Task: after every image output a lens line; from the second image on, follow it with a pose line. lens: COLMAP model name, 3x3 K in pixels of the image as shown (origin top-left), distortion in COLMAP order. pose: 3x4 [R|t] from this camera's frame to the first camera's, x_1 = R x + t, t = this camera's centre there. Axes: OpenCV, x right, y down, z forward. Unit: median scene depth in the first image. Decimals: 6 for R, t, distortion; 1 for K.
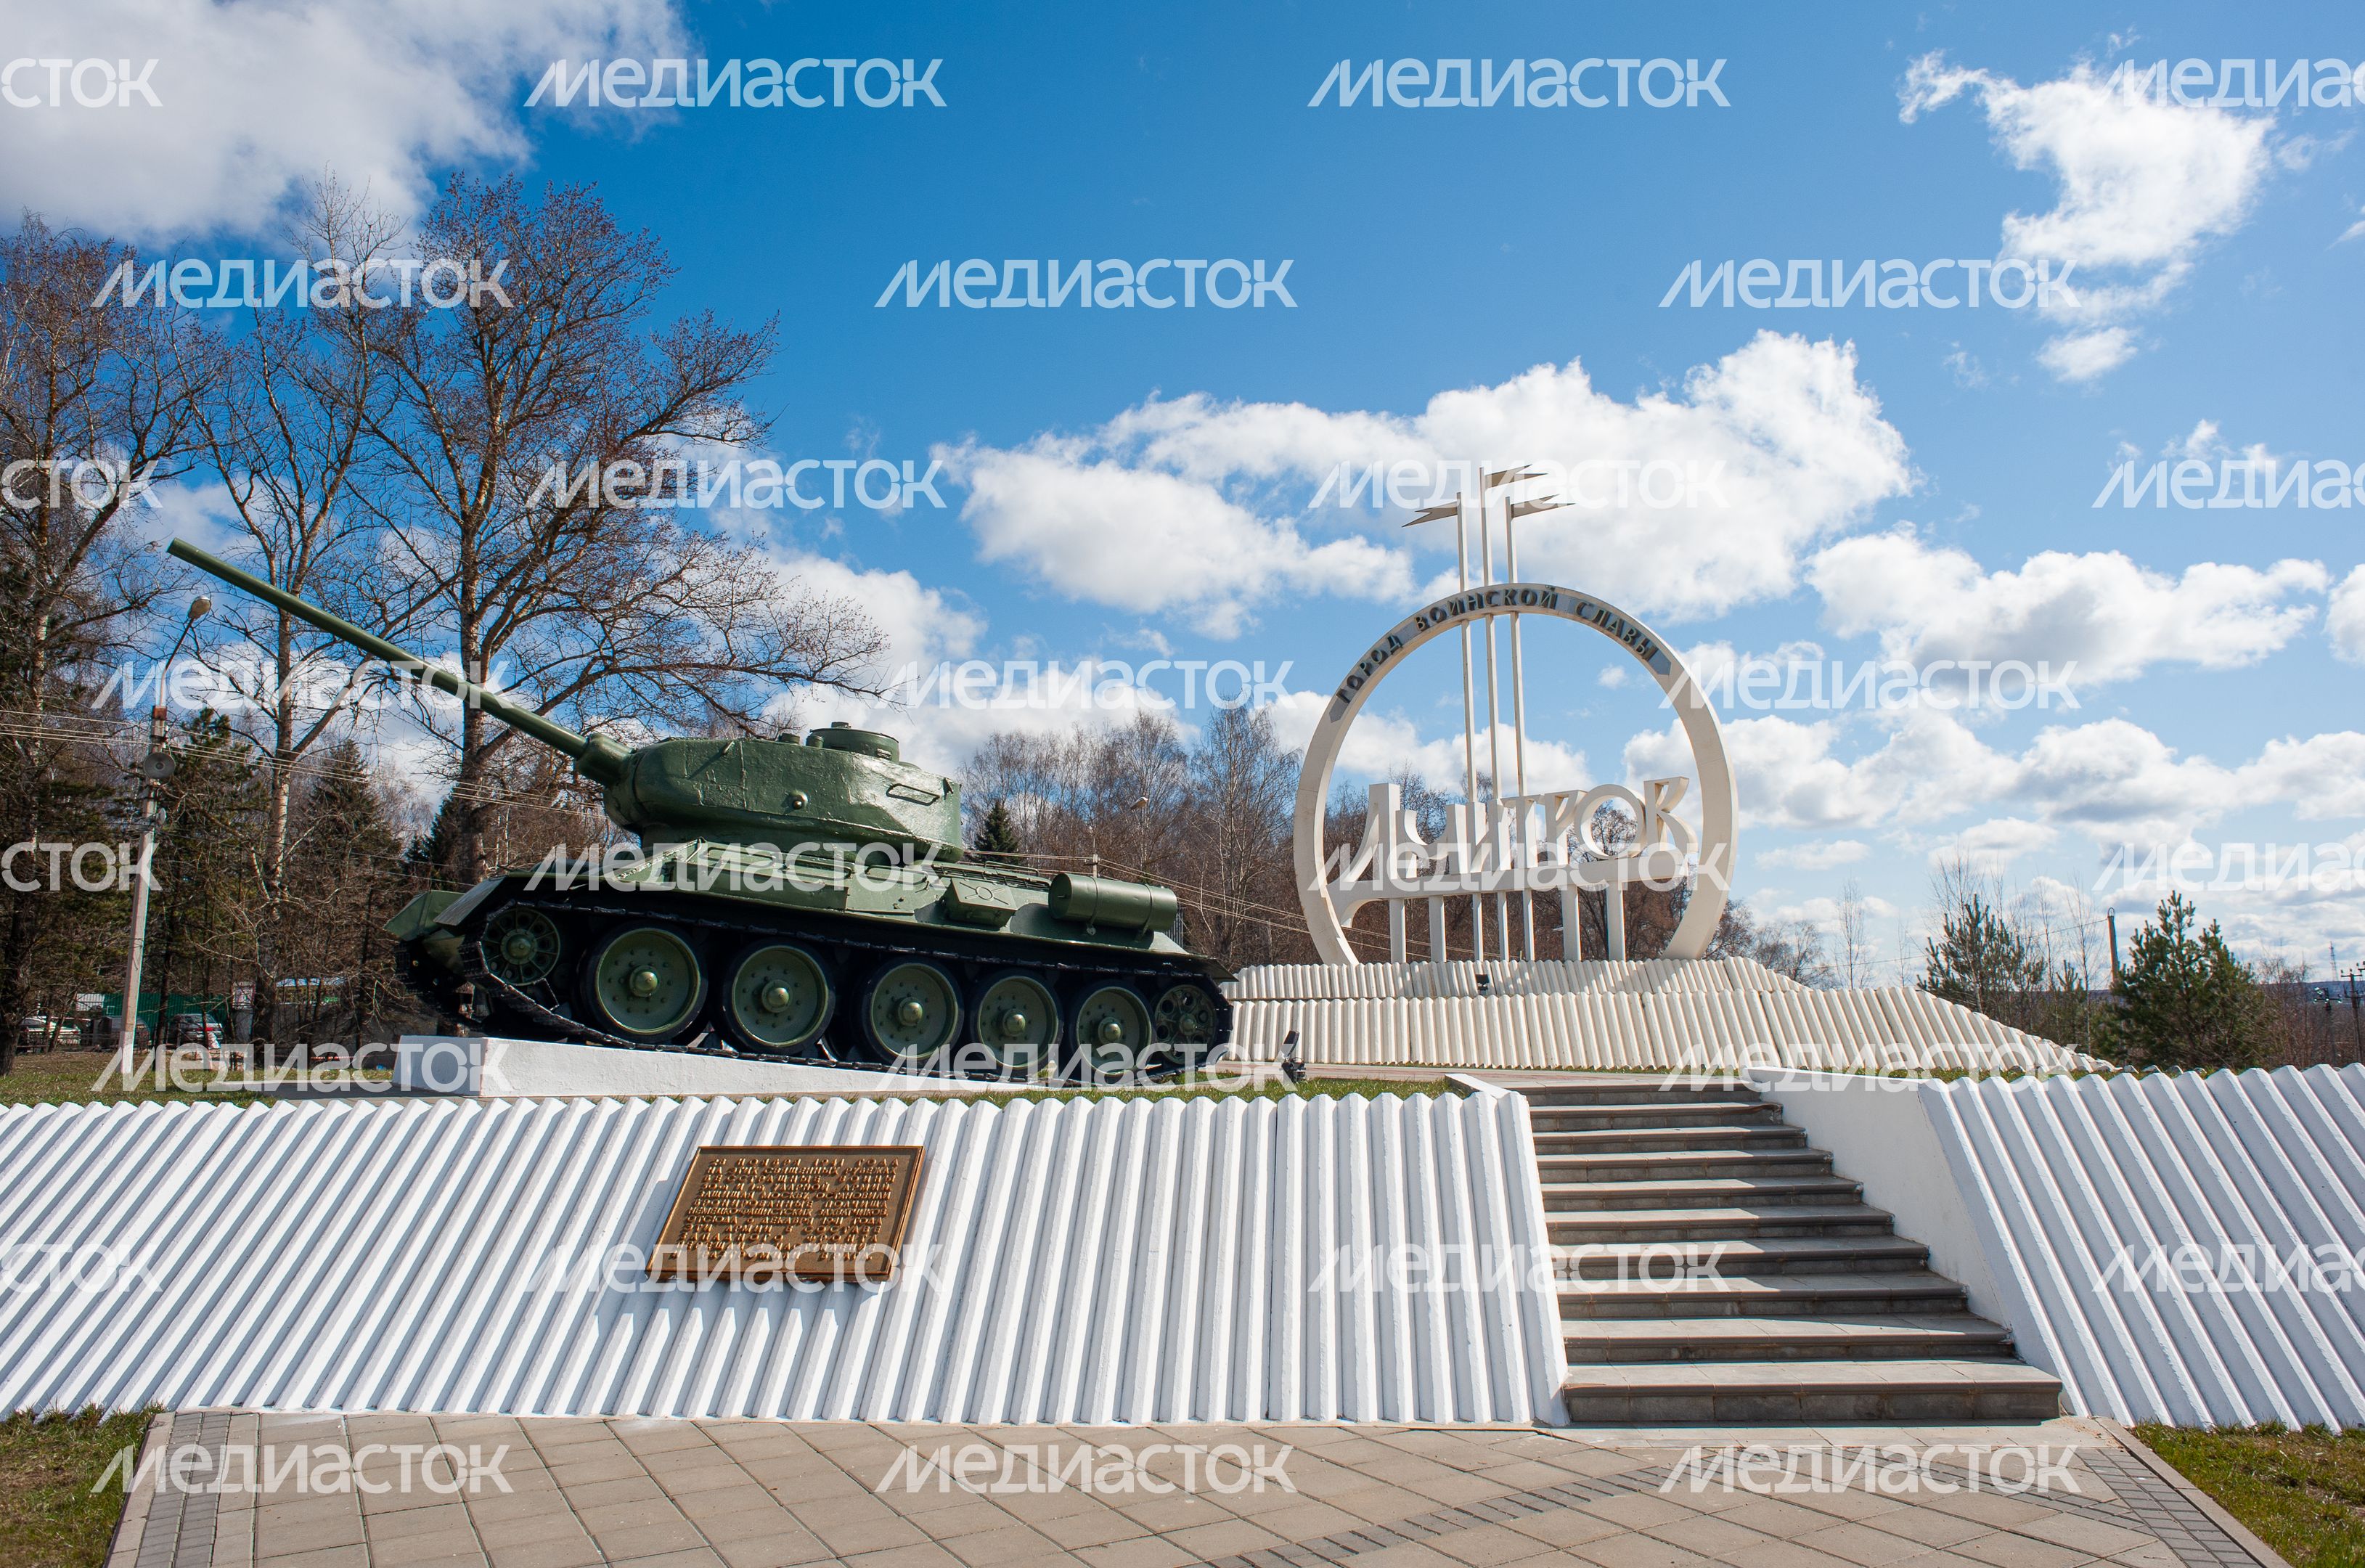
lens RADIAL K [[1692.4, 0, 1175.2], [0, 1692.4, 790.3], [0, 0, 1]] dist [-0.071031, 0.062465]
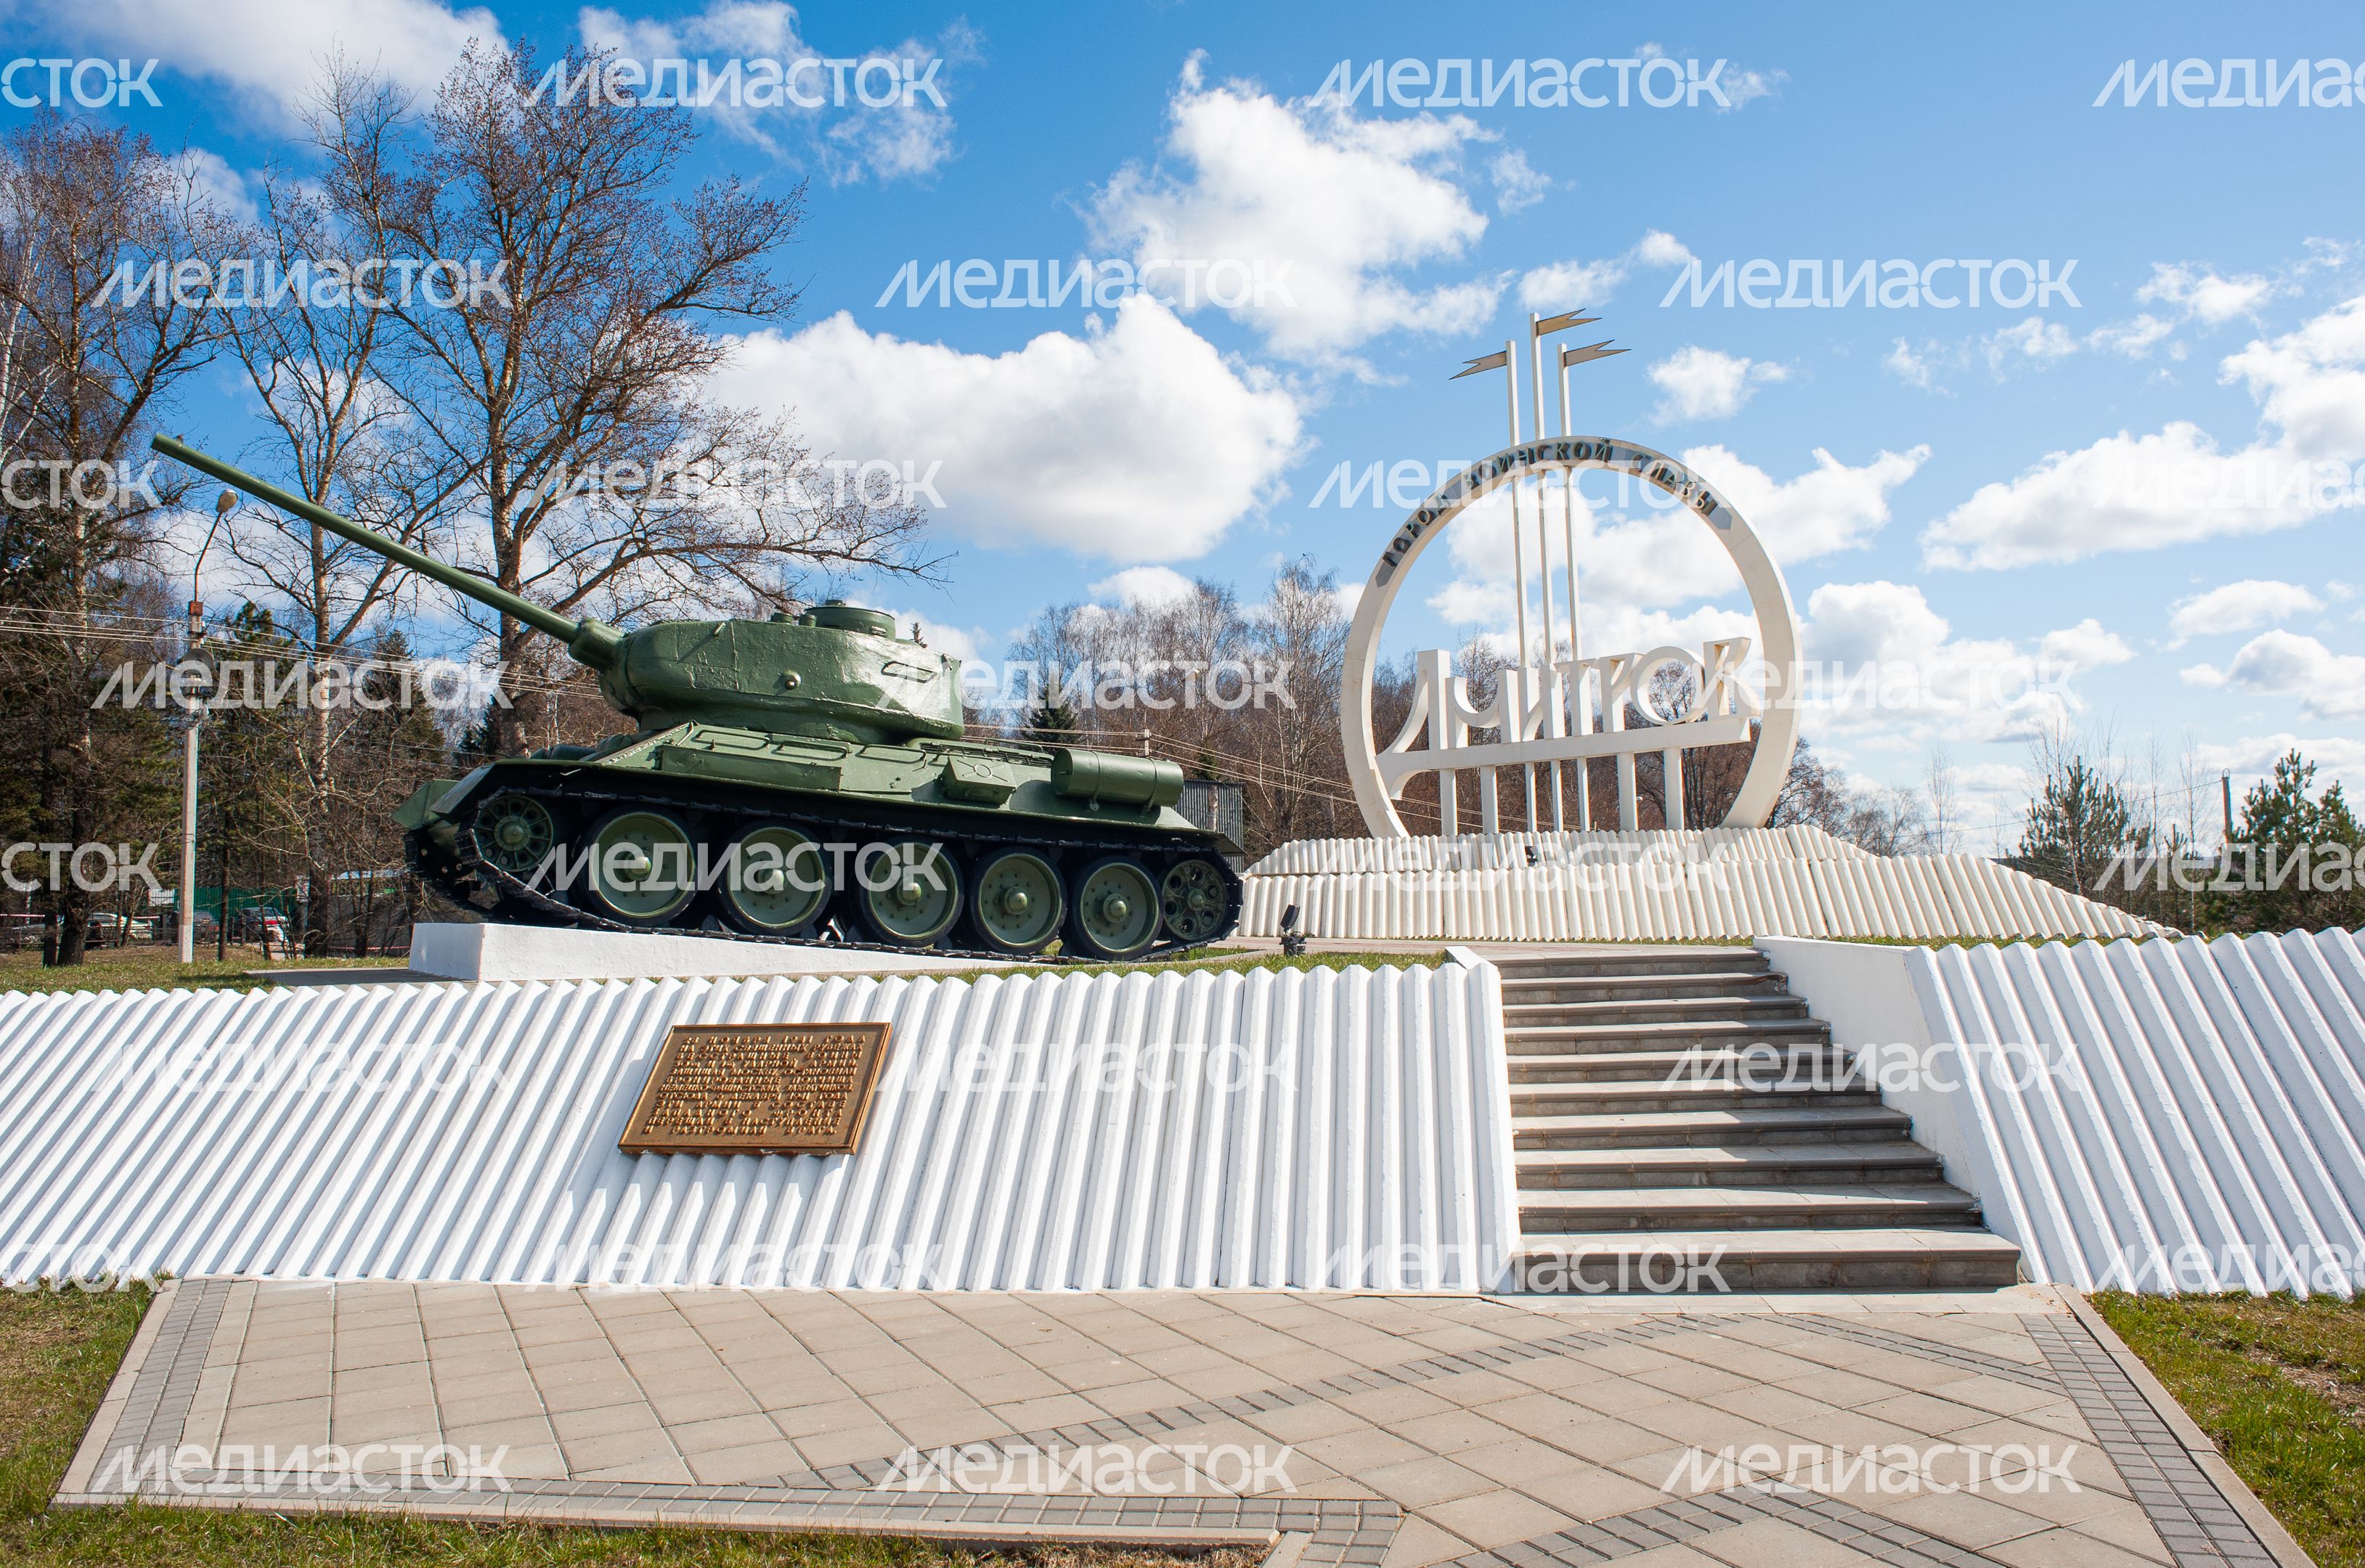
lens RADIAL K [[1756.2, 0, 1160.5], [0, 1756.2, 804.0], [0, 0, 1]] dist [-0.069947, 0.059049]
pose [[0.997874, -0.016951, -0.062924, 0.051808], [0.021974, 0.996552, 0.080011, 0.000550], [0.061351, -0.081223, 0.994806, -0.013768]]
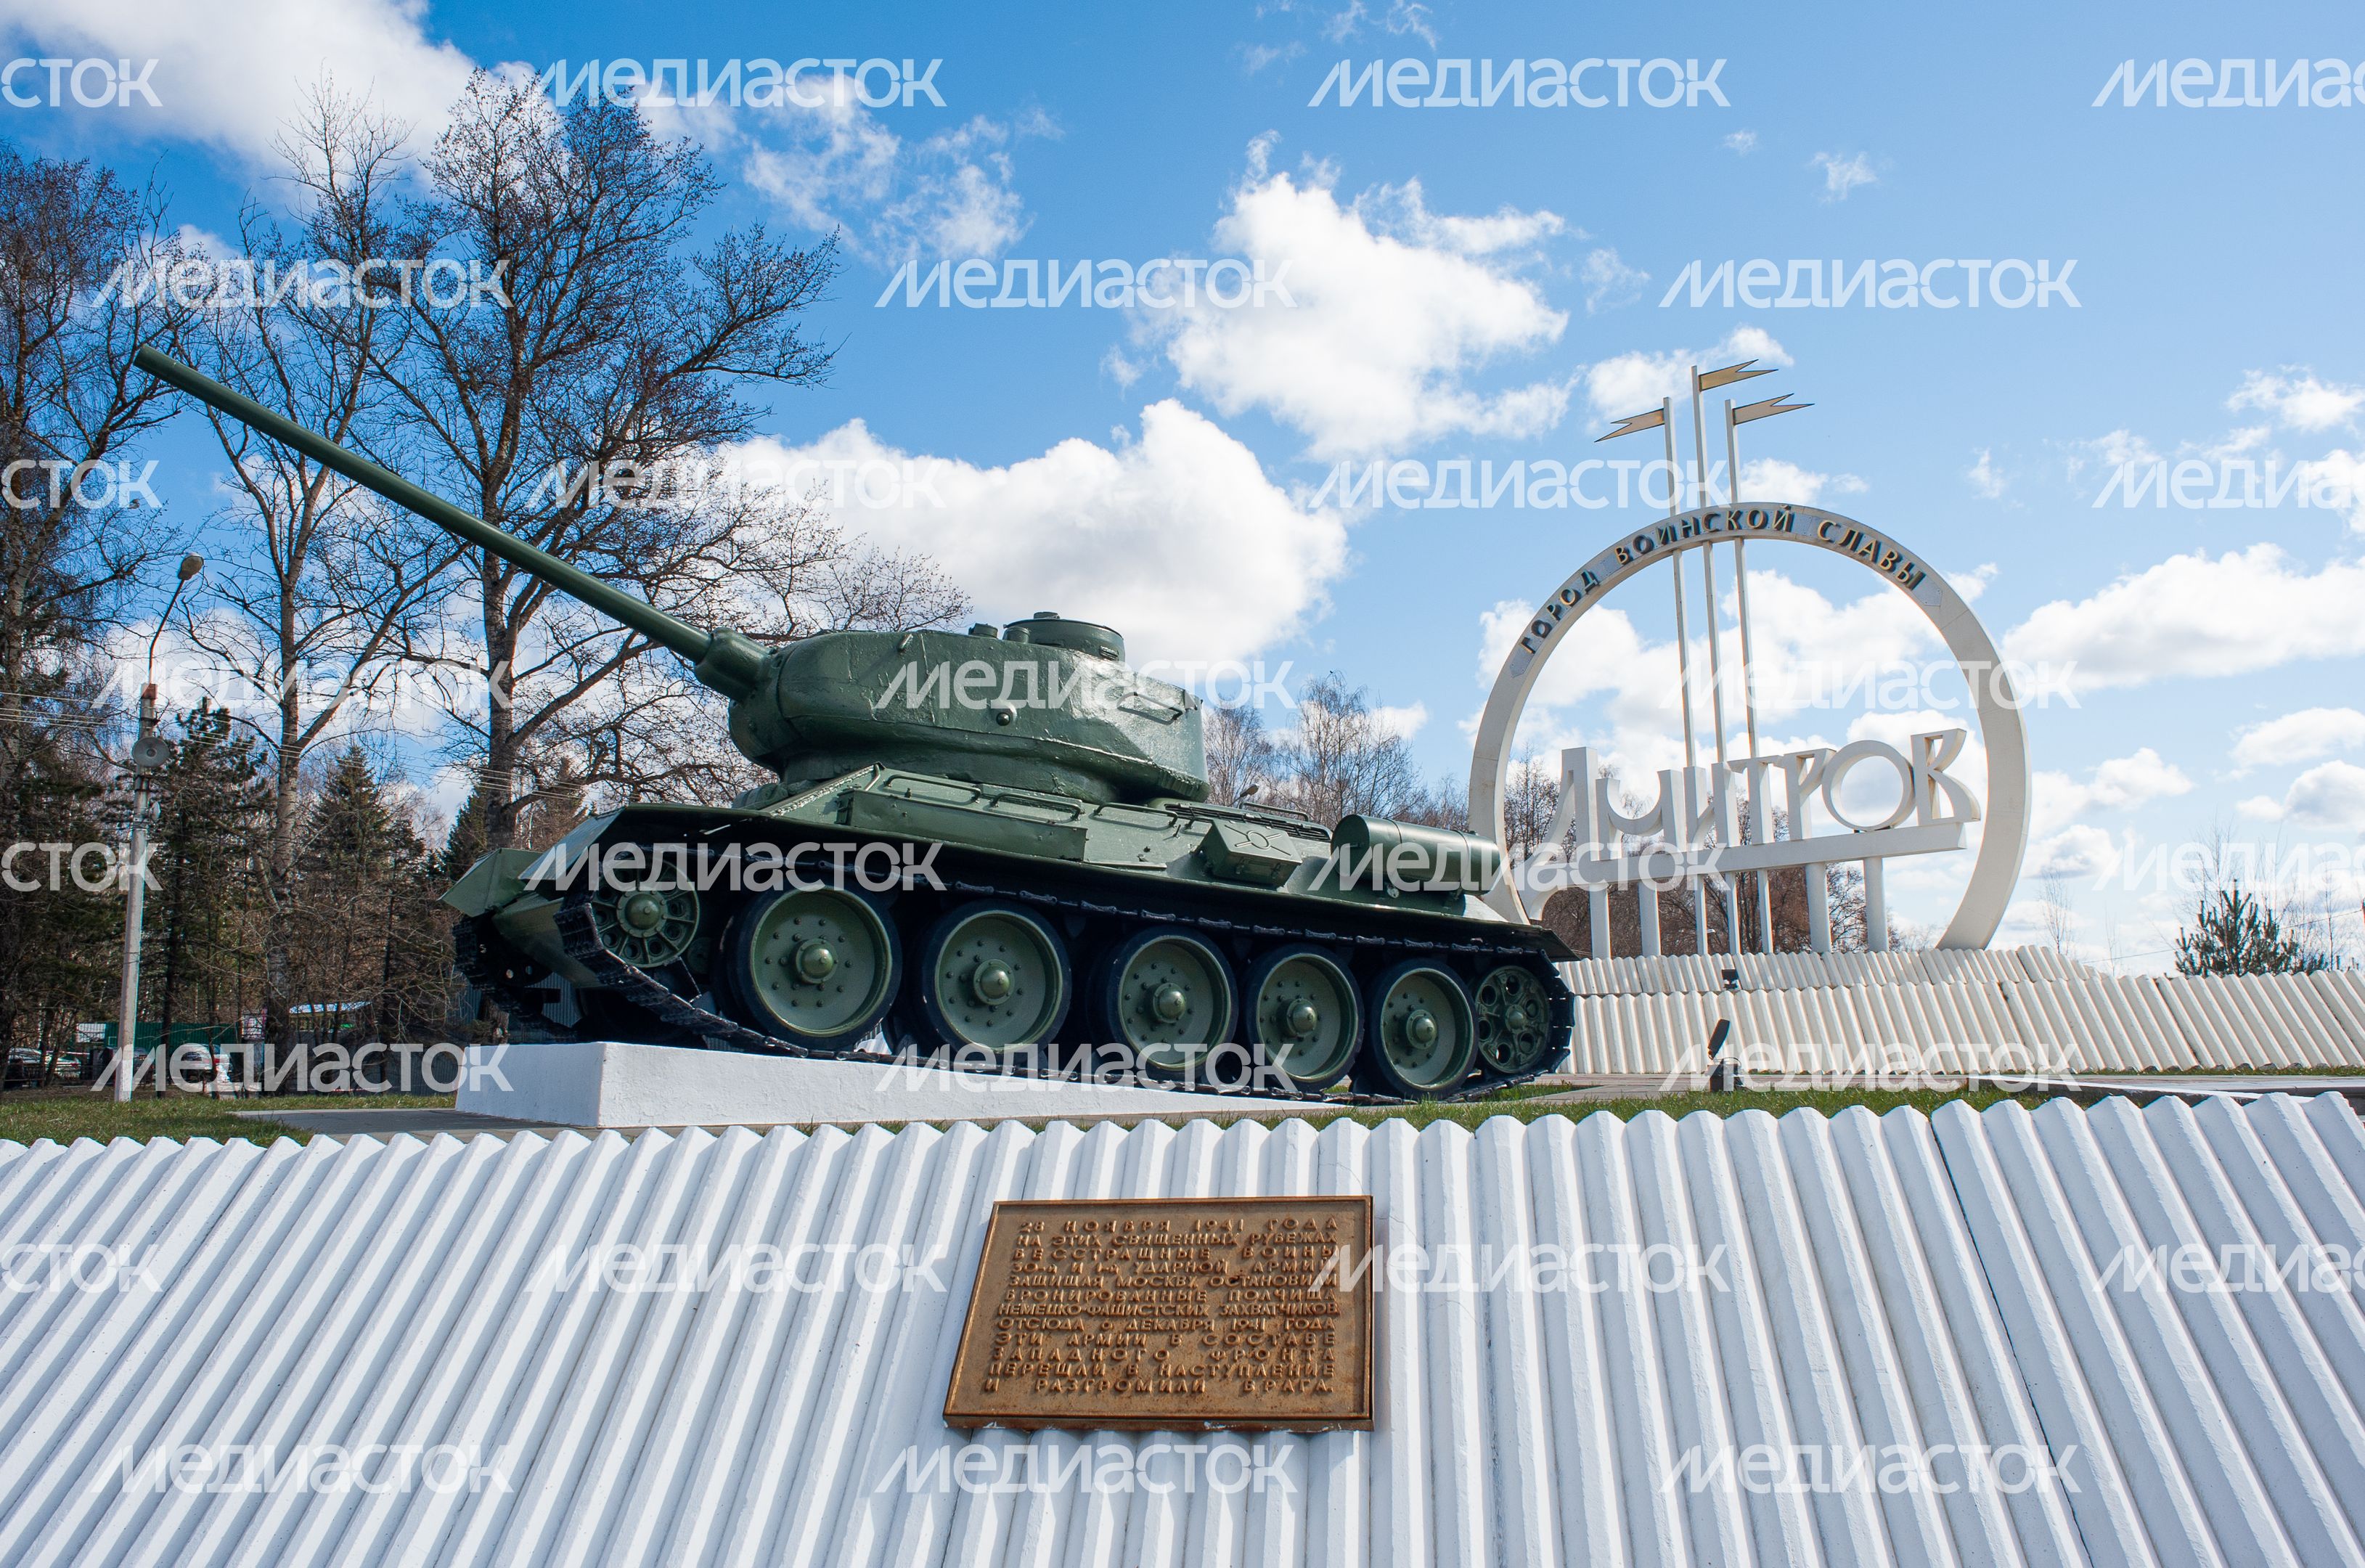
lens RADIAL K [[1692.4, 0, 1086.2], [0, 1692.4, 867.9], [0, 0, 1]] dist [-0.071031, 0.062465]
pose [[0.998932, -0.015145, -0.043663, -0.146333], [0.016340, 0.999498, 0.027145, 0.049090], [0.043230, -0.027830, 0.998677, 0.256326]]
